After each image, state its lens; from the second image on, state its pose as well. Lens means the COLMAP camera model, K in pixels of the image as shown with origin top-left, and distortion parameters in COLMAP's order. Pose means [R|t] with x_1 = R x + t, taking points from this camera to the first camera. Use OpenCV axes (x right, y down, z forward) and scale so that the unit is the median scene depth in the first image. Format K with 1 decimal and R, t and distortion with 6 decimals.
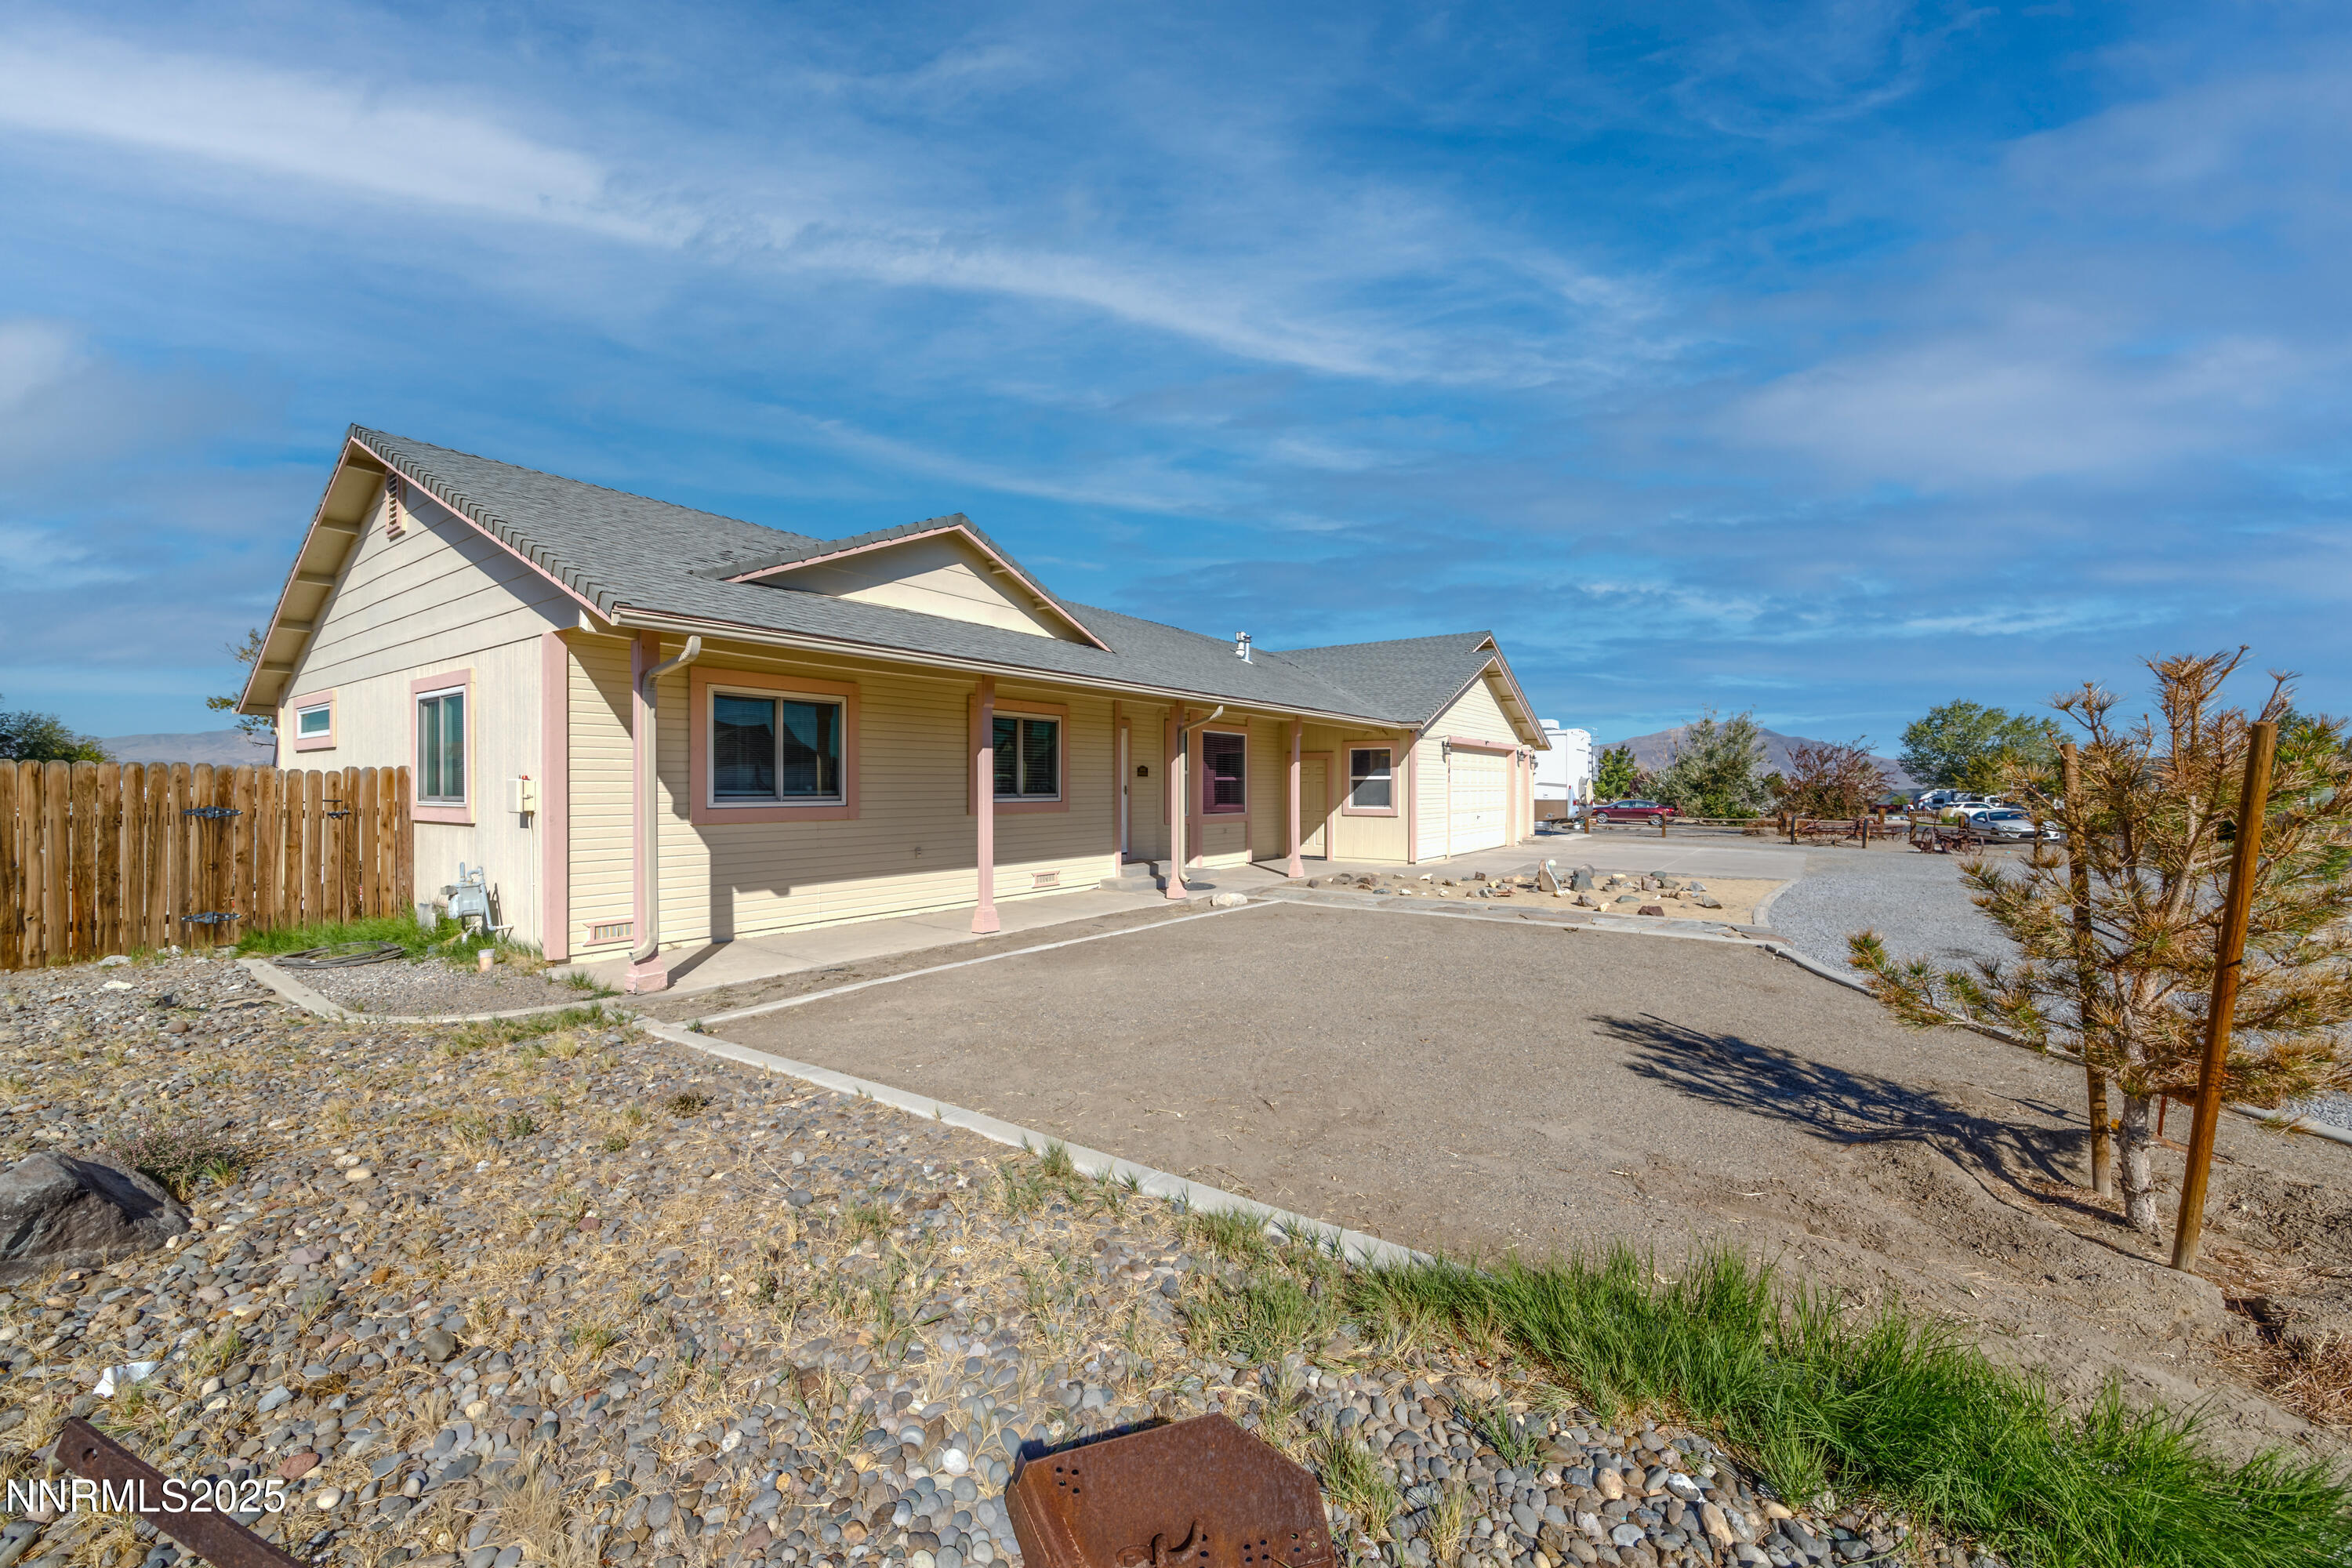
lens RADIAL K [[903.7, 0, 1176.0], [0, 903.7, 784.0], [0, 0, 1]] dist [-0.001820, -0.000051]
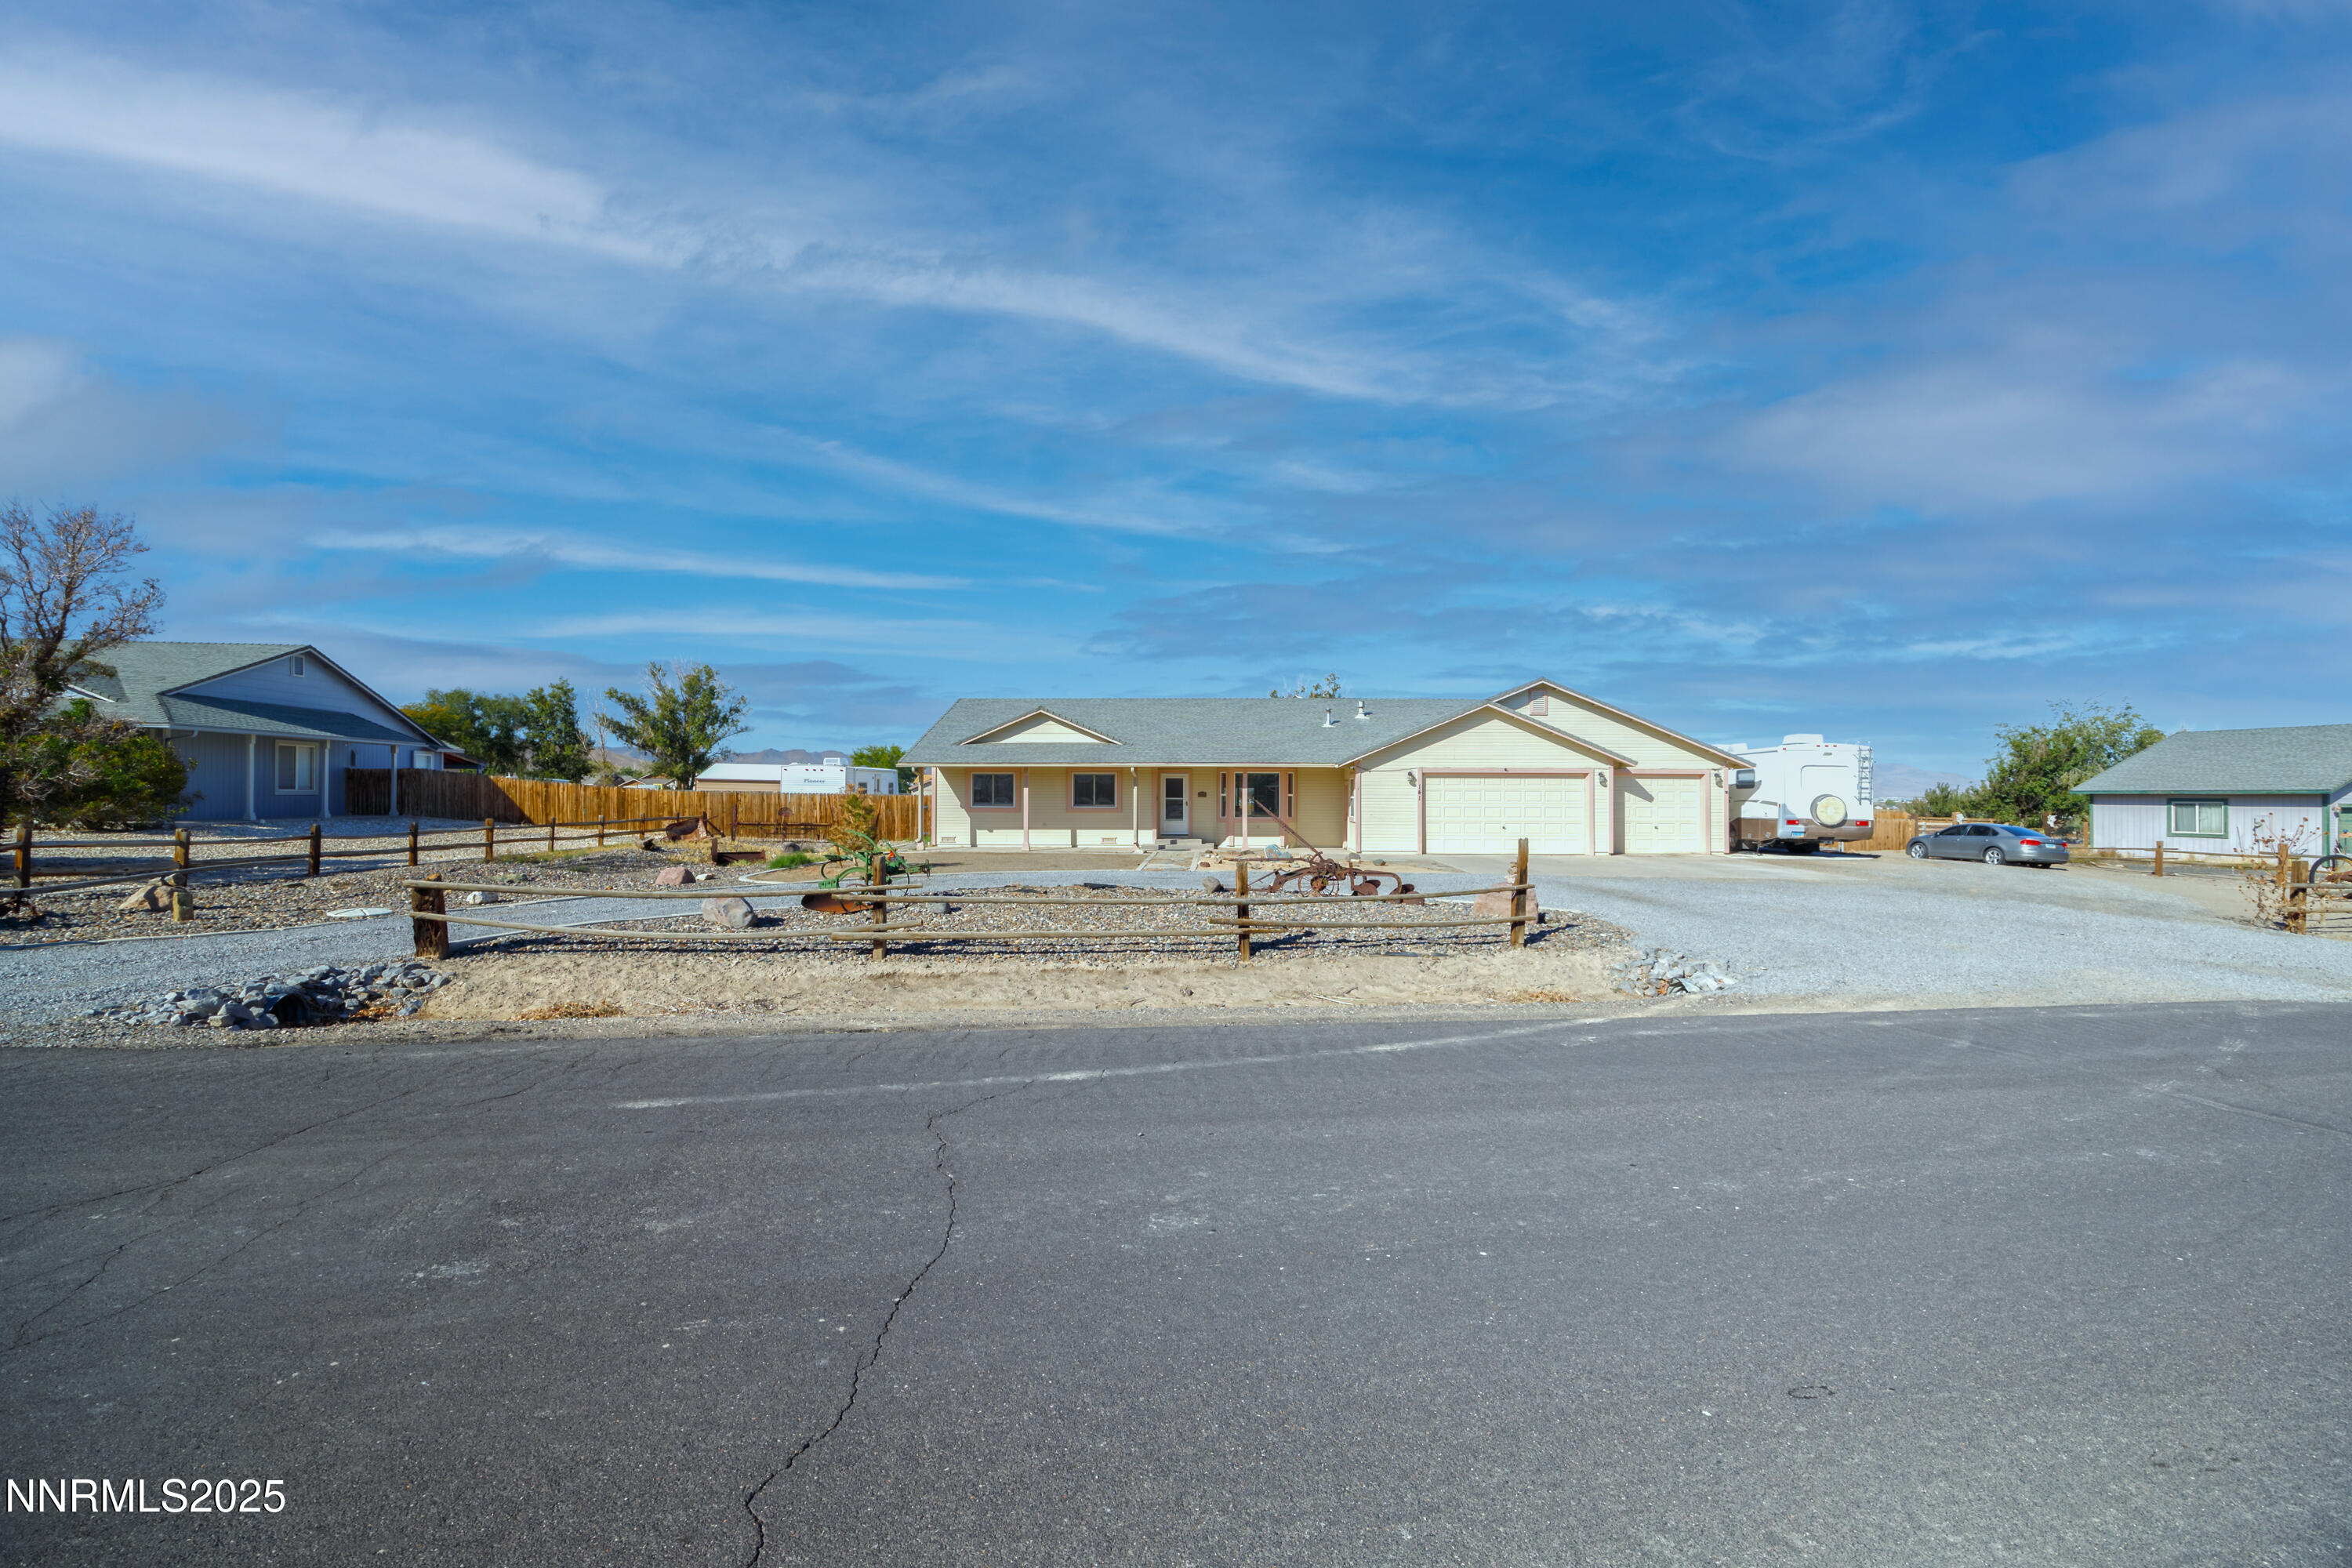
lens RADIAL K [[903.7, 0, 1176.0], [0, 903.7, 784.0], [0, 0, 1]] dist [-0.001820, -0.000051]
pose [[0.540239, -0.010354, -0.841448, 2.011190], [-0.001718, 0.999909, -0.013406, -0.012195], [0.841510, 0.008688, 0.540172, -0.161405]]
